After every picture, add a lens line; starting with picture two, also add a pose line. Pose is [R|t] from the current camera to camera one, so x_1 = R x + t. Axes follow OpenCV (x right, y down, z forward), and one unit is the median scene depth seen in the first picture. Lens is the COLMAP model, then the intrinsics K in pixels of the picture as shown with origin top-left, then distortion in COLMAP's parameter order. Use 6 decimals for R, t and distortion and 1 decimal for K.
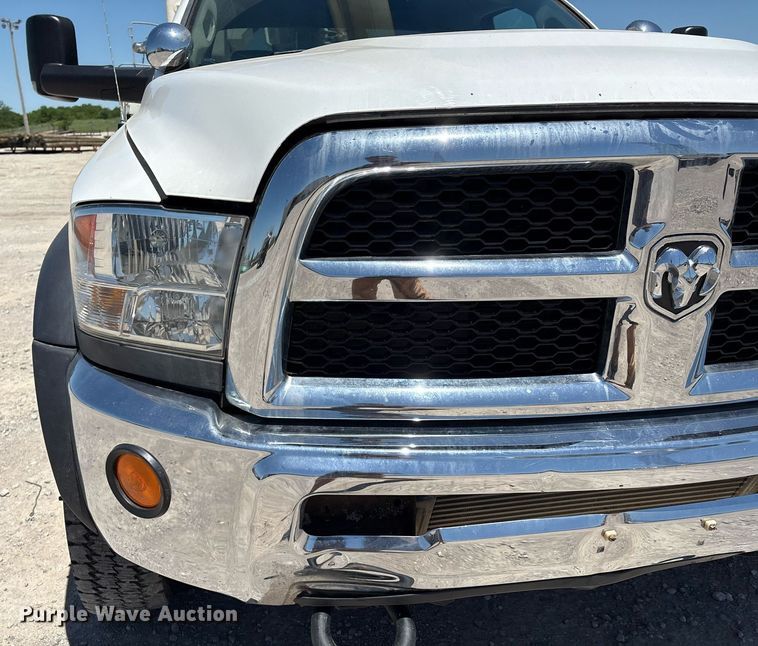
lens RADIAL K [[641.4, 0, 351.4], [0, 641.4, 323.8], [0, 0, 1]] dist [0.001672, -0.006420]
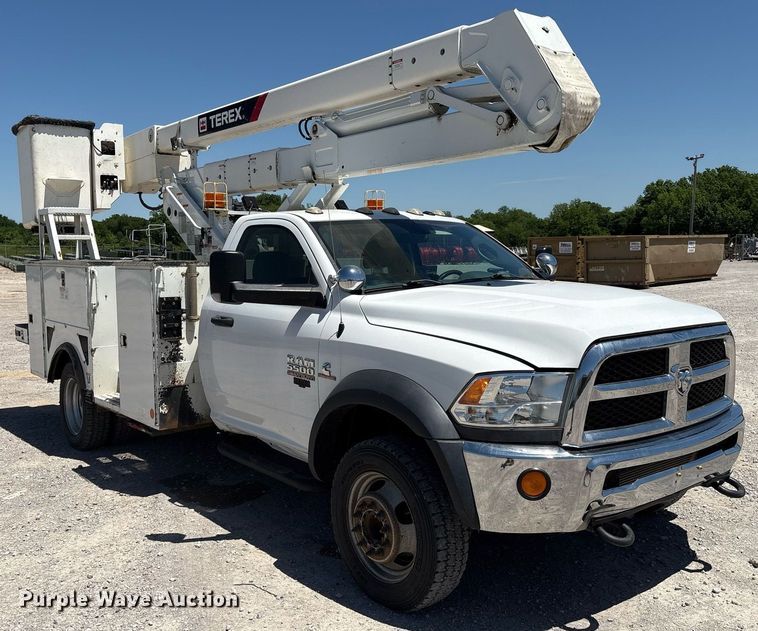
lens RADIAL K [[762.9, 0, 356.0], [0, 762.9, 315.2], [0, 0, 1]] dist [0.002275, 0.014808]
pose [[0.885208, -0.048560, 0.462654, -2.309249], [0.141091, 0.975717, -0.167543, 0.010239], [-0.443283, 0.213586, 0.870564, -1.399665]]
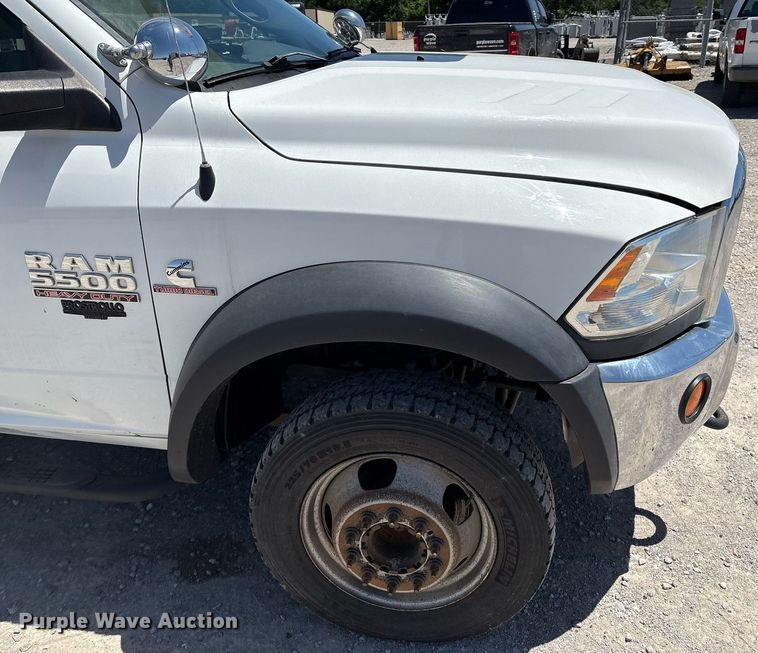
lens RADIAL K [[642.0, 0, 416.4], [0, 642.0, 327.1], [0, 0, 1]] dist [0.040150, -0.007957]
pose [[0.301858, -0.405066, 0.863020, -1.826249], [0.277640, 0.903360, 0.326890, -0.602770], [-0.912030, 0.140935, 0.385149, 1.018980]]
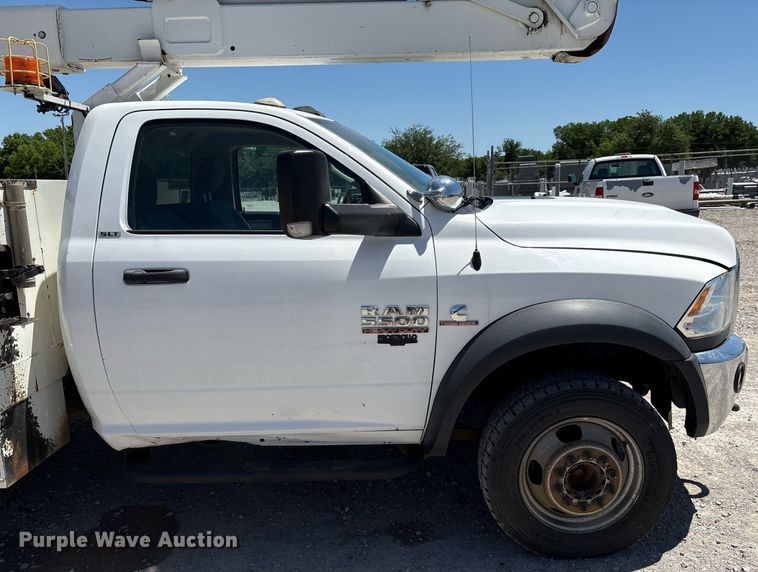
lens RADIAL K [[603.0, 0, 378.4], [0, 603.0, 315.8], [0, 0, 1]] dist [0.014866, 0.000129]
pose [[0.165796, -0.207534, 0.964075, -2.971424], [0.297035, 0.942715, 0.151853, -0.817943], [-0.940362, 0.261188, 0.217943, 1.823148]]
